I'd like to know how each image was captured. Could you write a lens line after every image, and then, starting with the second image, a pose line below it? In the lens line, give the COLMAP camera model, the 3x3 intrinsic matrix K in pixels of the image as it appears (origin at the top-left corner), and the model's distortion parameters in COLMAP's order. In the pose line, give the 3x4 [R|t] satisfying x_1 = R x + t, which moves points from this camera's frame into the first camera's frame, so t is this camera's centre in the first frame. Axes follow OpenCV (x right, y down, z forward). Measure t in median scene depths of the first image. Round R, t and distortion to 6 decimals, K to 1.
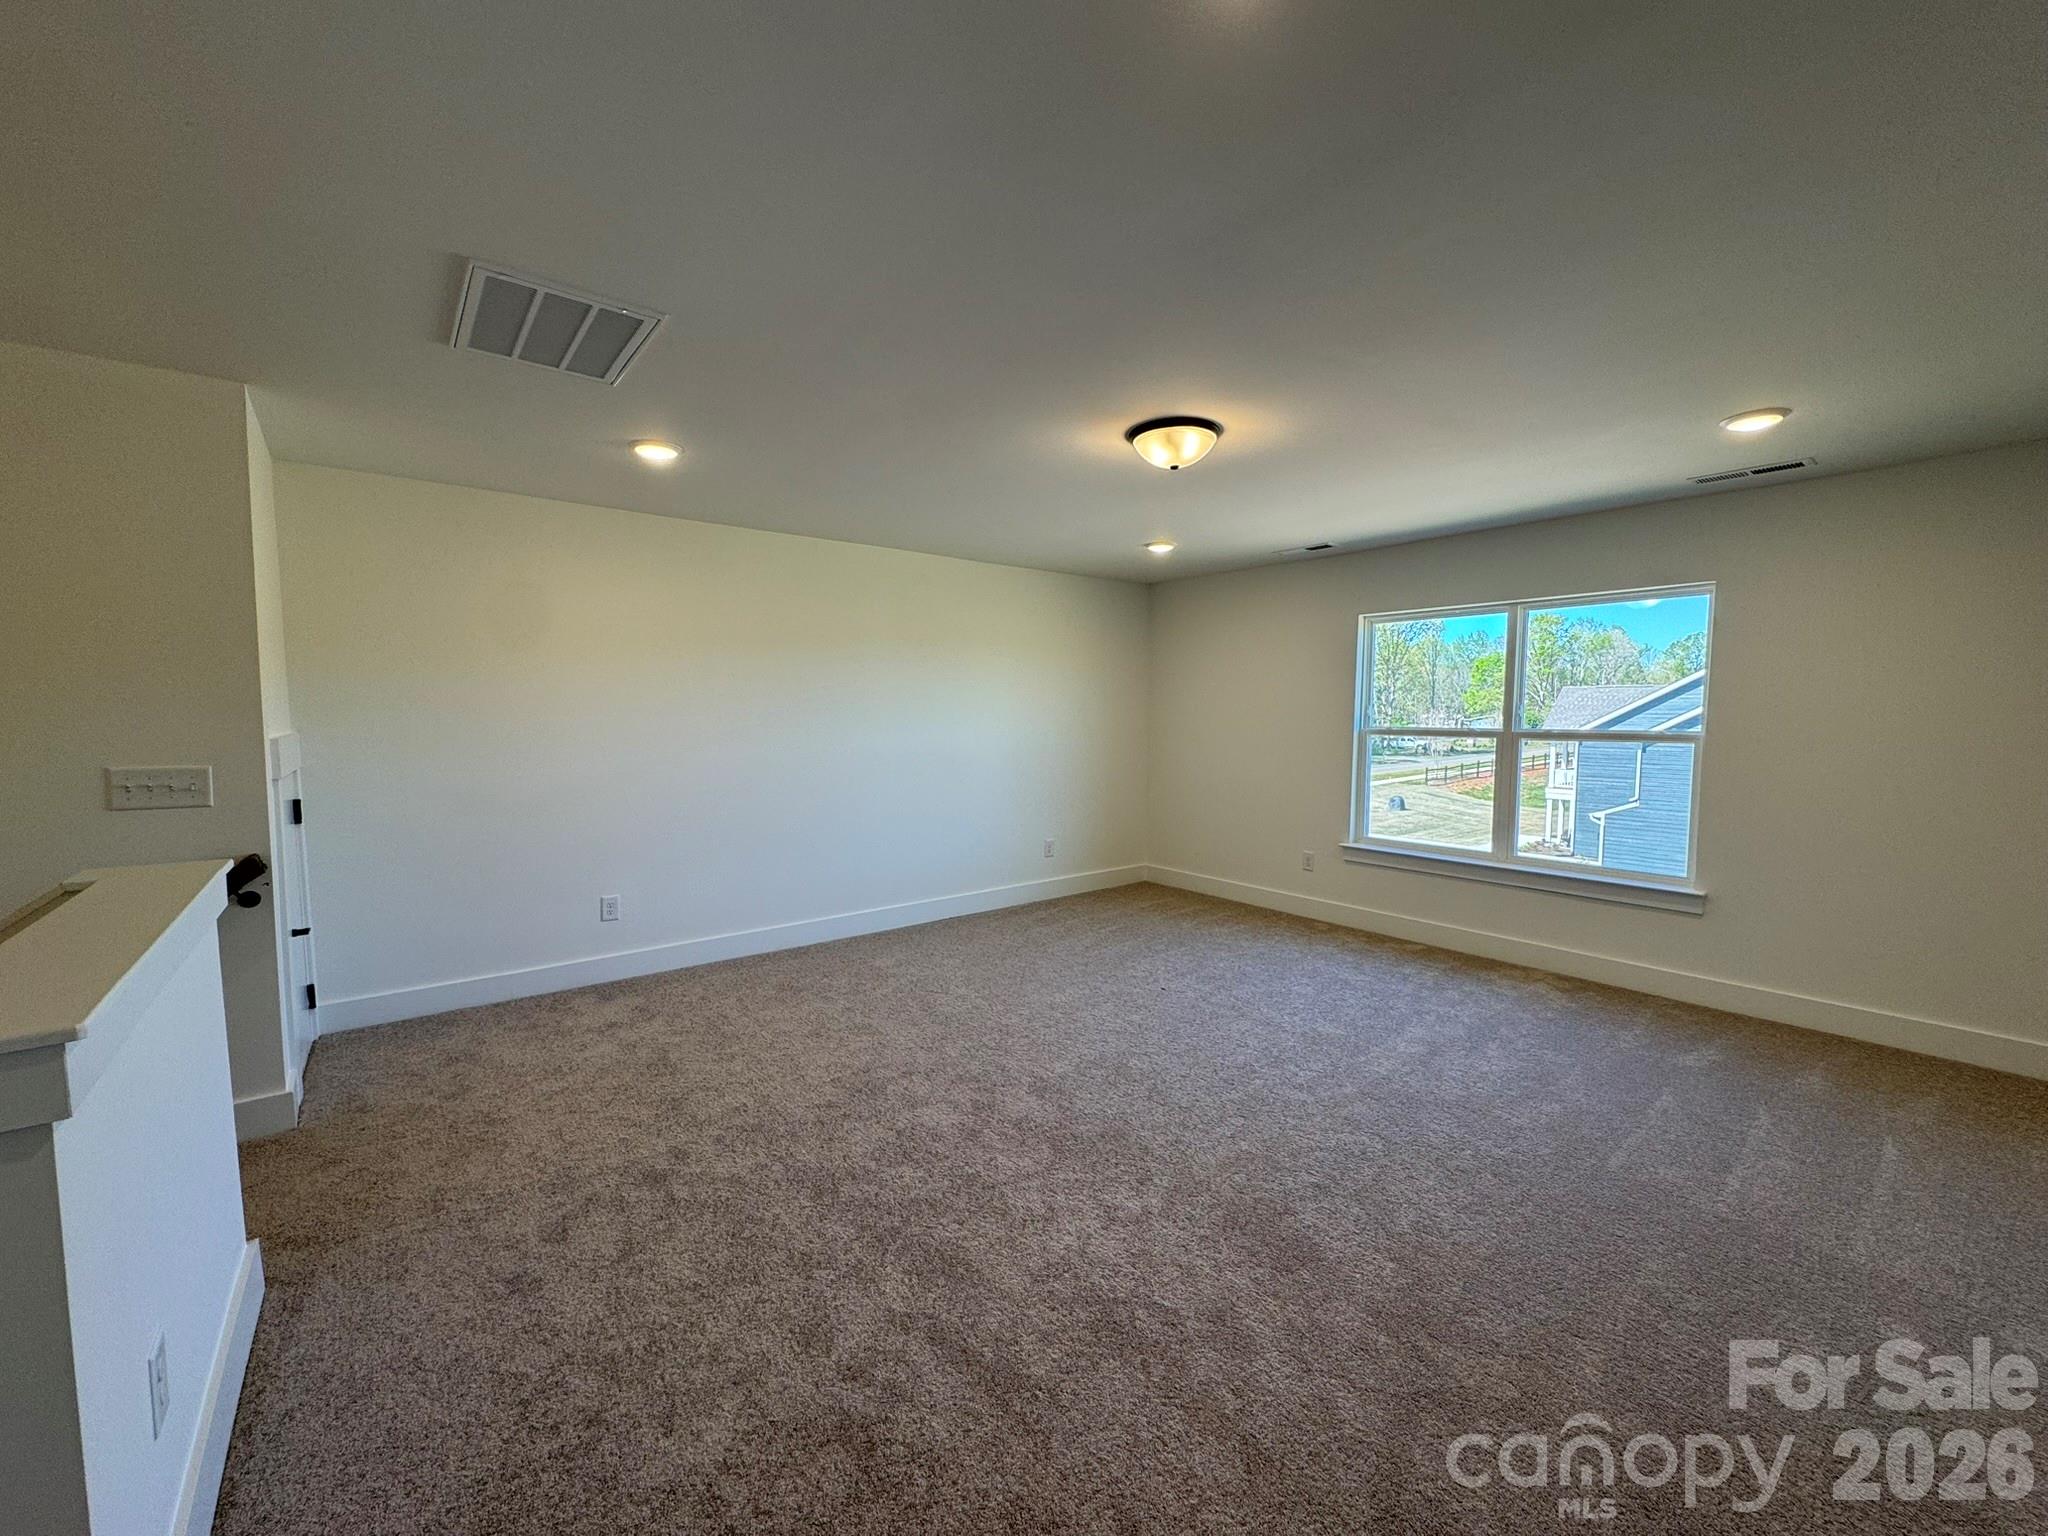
lens RADIAL K [[813.0, 0, 1025.5], [0, 813.0, 768.0], [0, 0, 1]] dist [-0.001996, 0.000369]
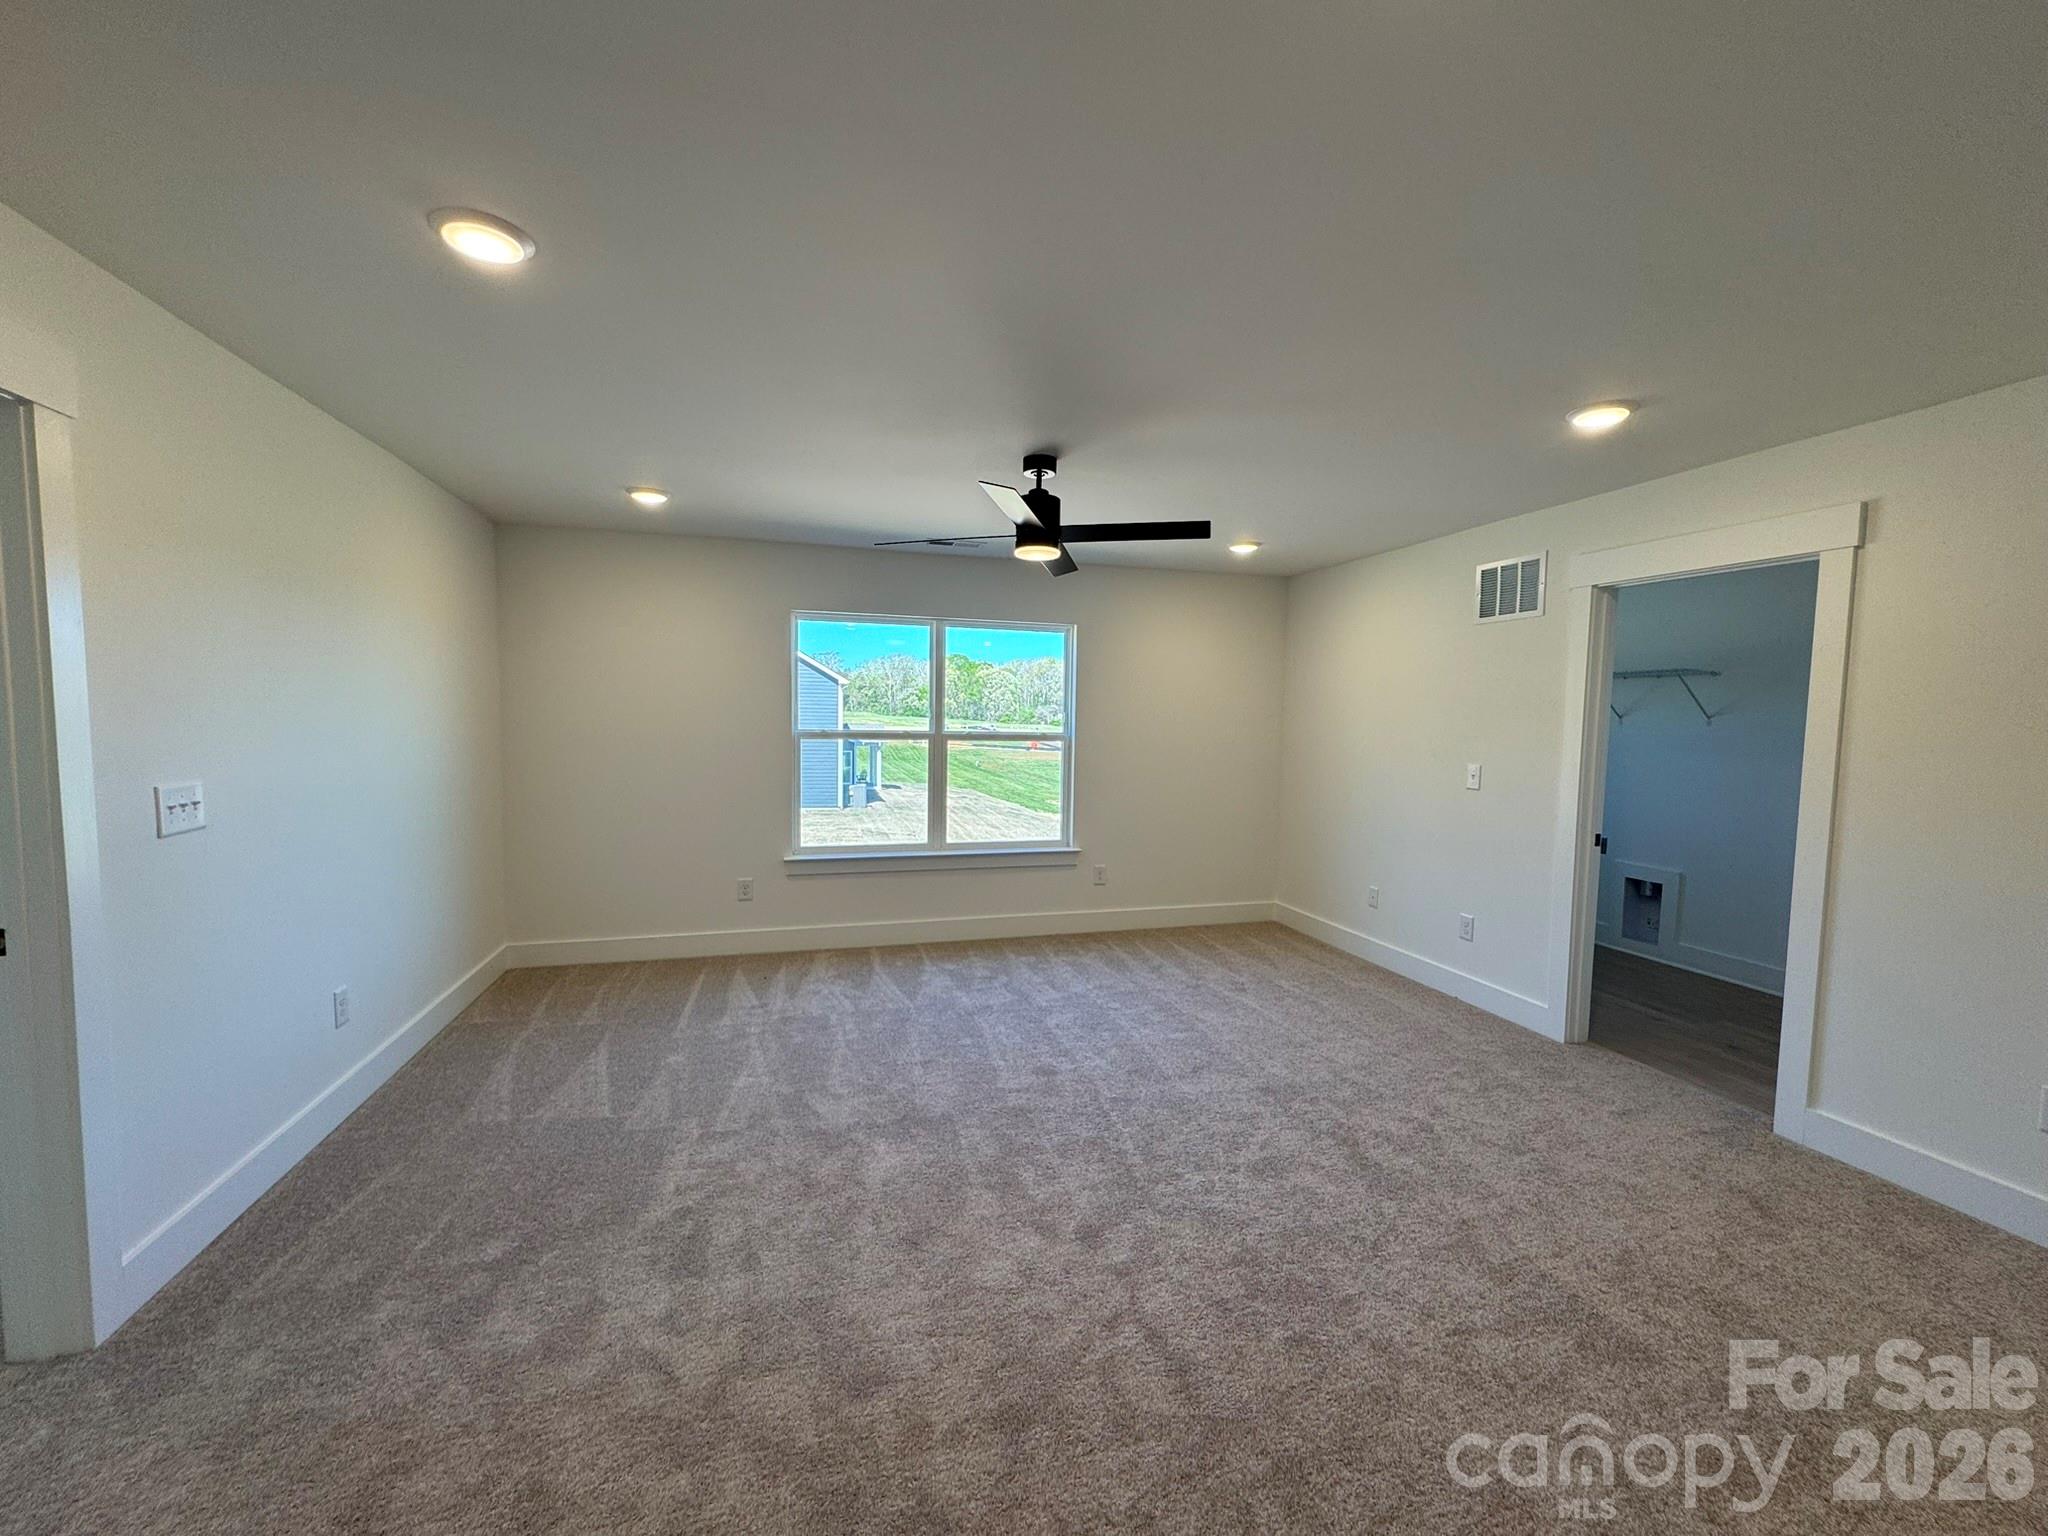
lens RADIAL K [[813.0, 0, 1025.5], [0, 813.0, 768.0], [0, 0, 1]] dist [-0.001996, 0.000369]
pose [[0.428262, -0.072020, 0.900780, -0.363258], [0.069075, 0.996512, 0.046833, -0.040746], [-0.901011, 0.042164, 0.431743, 0.393853]]
